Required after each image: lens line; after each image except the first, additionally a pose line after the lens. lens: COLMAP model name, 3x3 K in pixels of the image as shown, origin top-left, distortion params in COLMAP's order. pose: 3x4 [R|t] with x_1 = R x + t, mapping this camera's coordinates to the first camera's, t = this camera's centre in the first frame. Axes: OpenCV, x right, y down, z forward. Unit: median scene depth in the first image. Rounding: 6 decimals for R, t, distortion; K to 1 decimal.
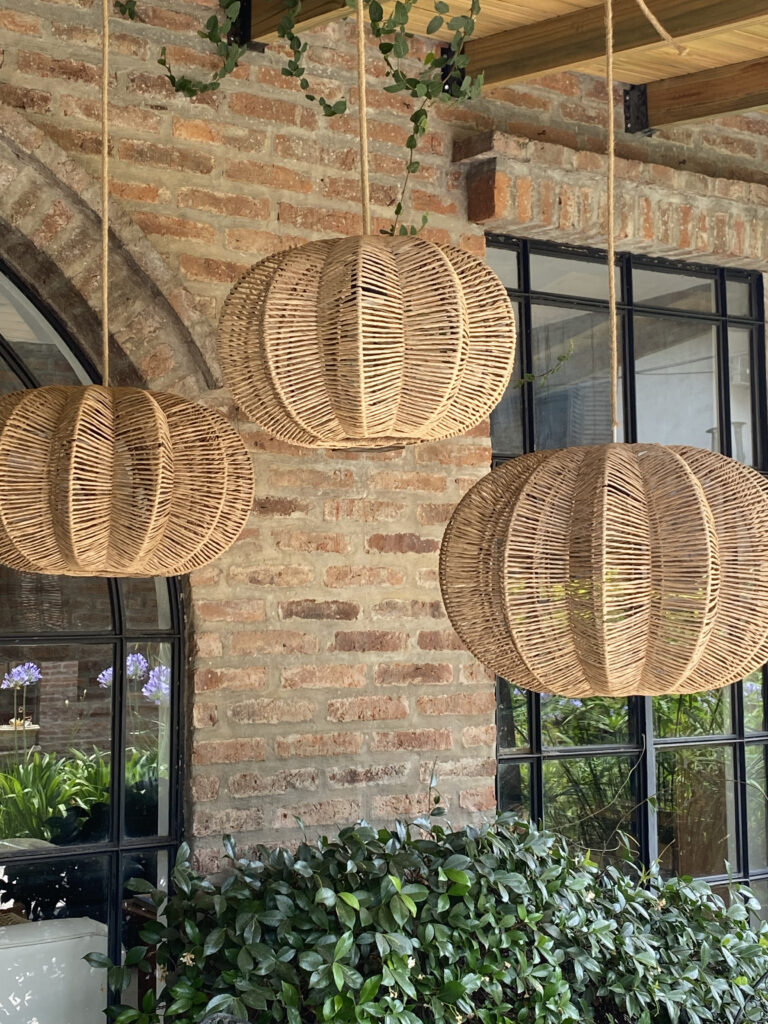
lens RADIAL K [[1582.8, 0, 384.0], [0, 1582.8, 512.0], [0, 0, 1]] dist [0.235388, -0.941151]
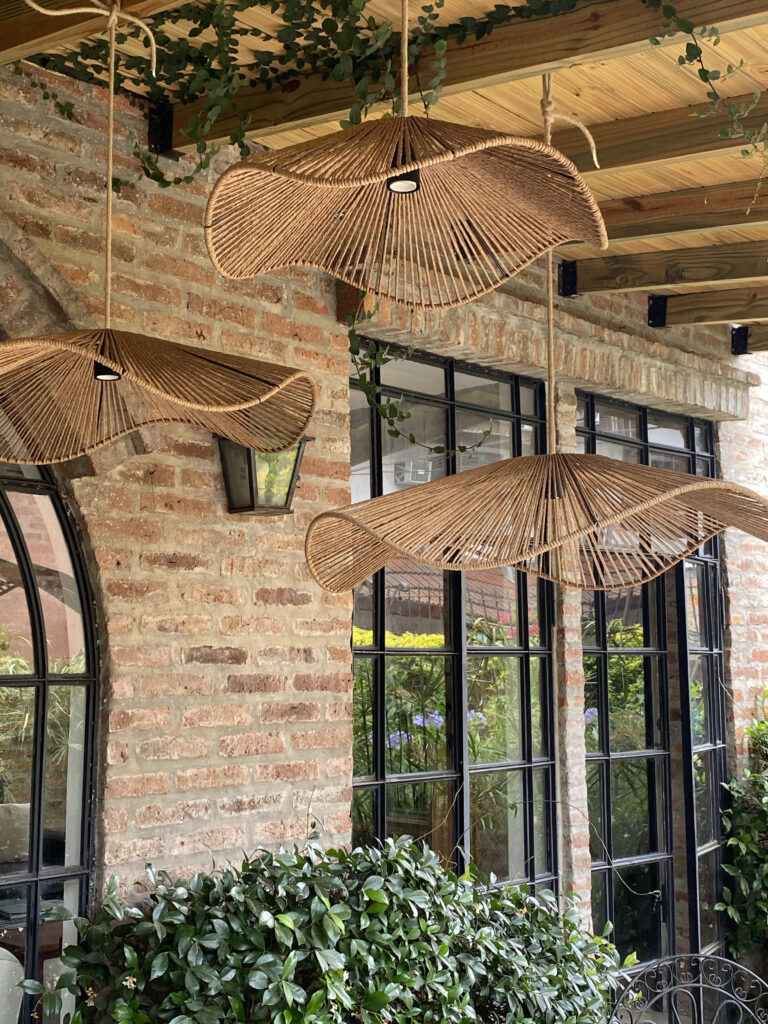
lens RADIAL K [[1291.2, 0, 384.0], [0, 1291.2, 512.0], [0, 0, 1]] dist [0.215211, -0.794739]
pose [[0.973197, 0.030582, 0.227929, -0.138981], [-0.019570, 0.998536, -0.050421, 0.004835], [-0.229138, 0.044609, 0.972371, 0.080624]]
